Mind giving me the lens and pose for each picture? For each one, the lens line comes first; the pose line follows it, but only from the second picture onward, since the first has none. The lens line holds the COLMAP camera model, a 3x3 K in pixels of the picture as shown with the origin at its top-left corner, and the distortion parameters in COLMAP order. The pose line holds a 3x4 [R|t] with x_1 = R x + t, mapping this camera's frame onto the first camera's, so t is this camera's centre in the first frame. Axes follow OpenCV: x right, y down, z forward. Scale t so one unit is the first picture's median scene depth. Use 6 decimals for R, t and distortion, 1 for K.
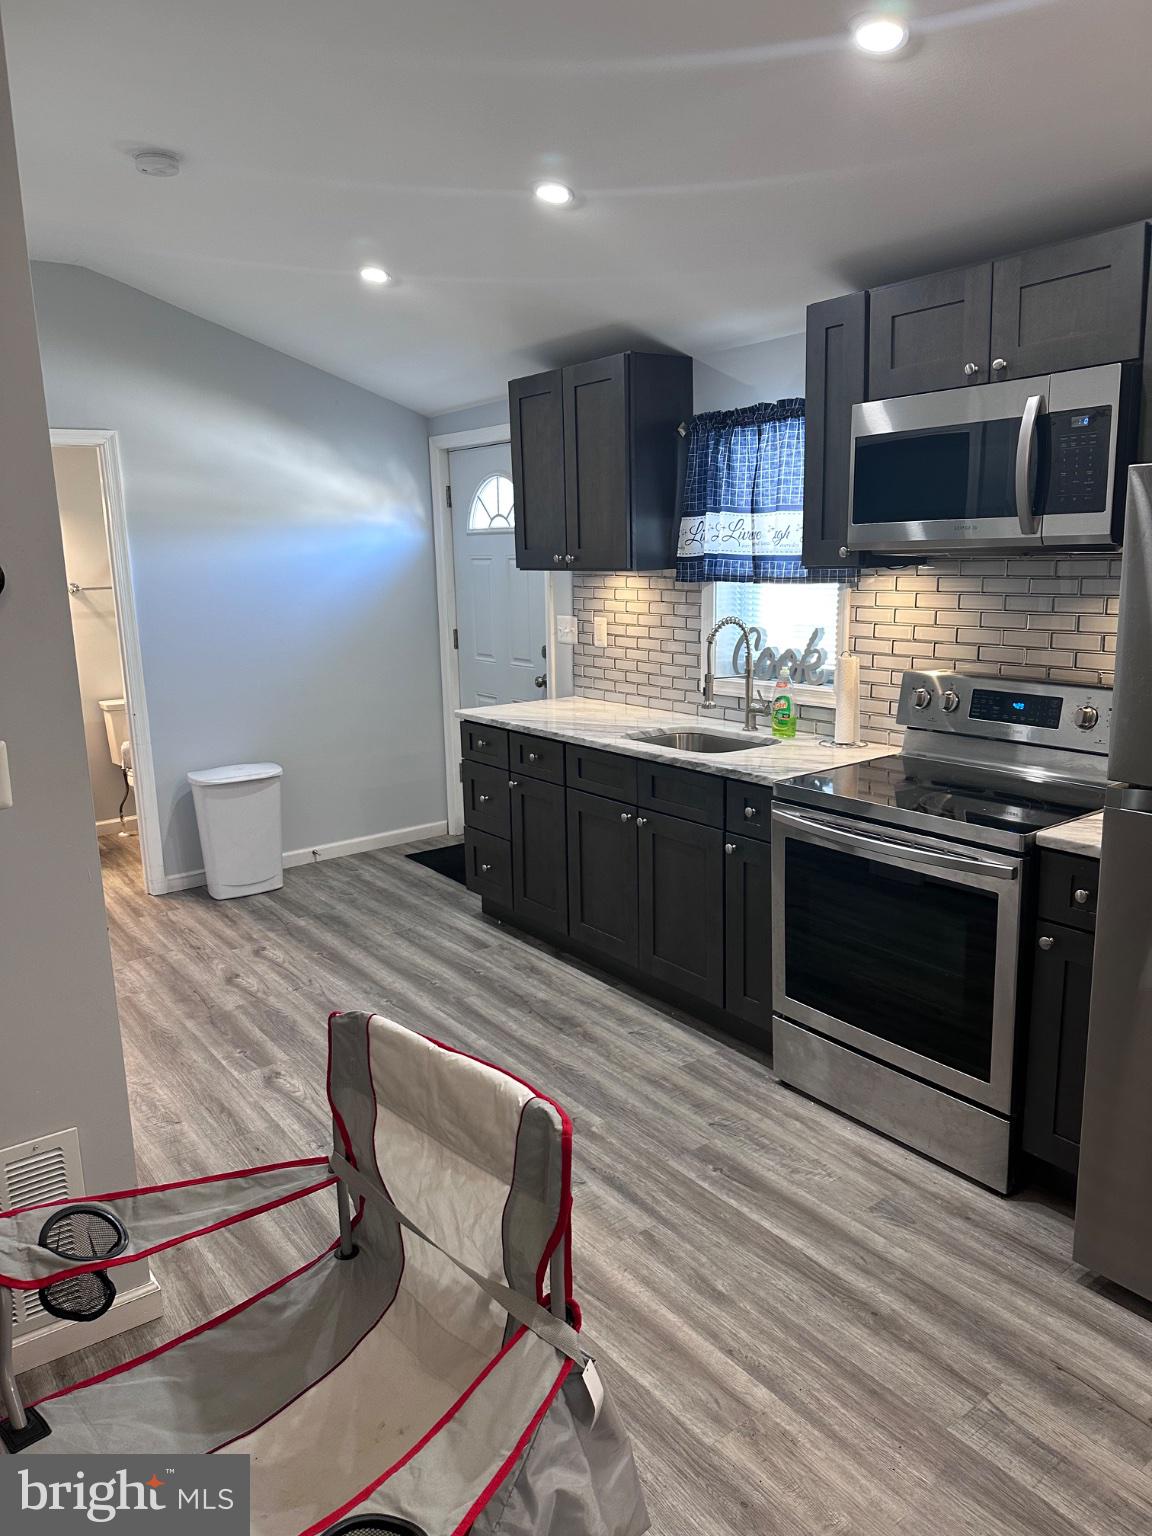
lens RADIAL K [[1050.9, 0, 569.1], [0, 1050.9, 758.7], [0, 0, 1]] dist [0.171301, -0.289430]
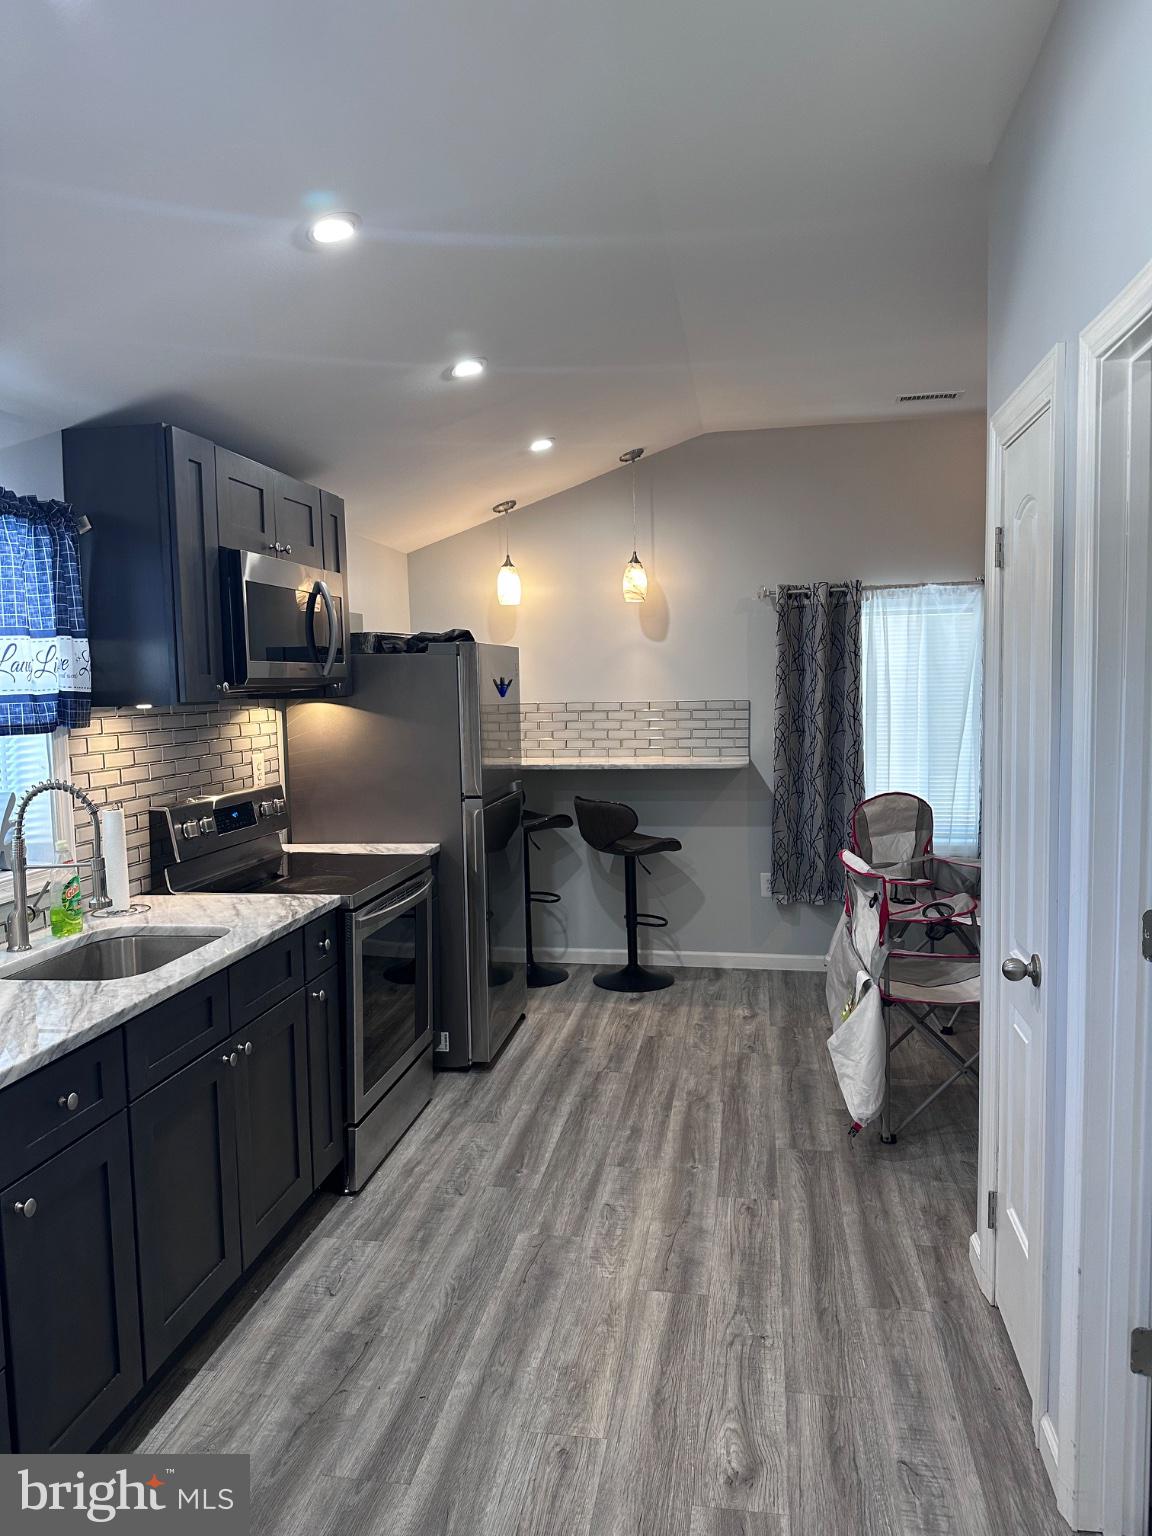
lens RADIAL K [[1057.6, 0, 570.9], [0, 1057.6, 757.1], [0, 0, 1]] dist [-0.002045, -0.043672]
pose [[-0.687500, -0.008078, 0.726140, -0.580069], [0.184956, 0.965014, 0.185850, -0.214877], [-0.702236, 0.262076, -0.661952, 1.221710]]
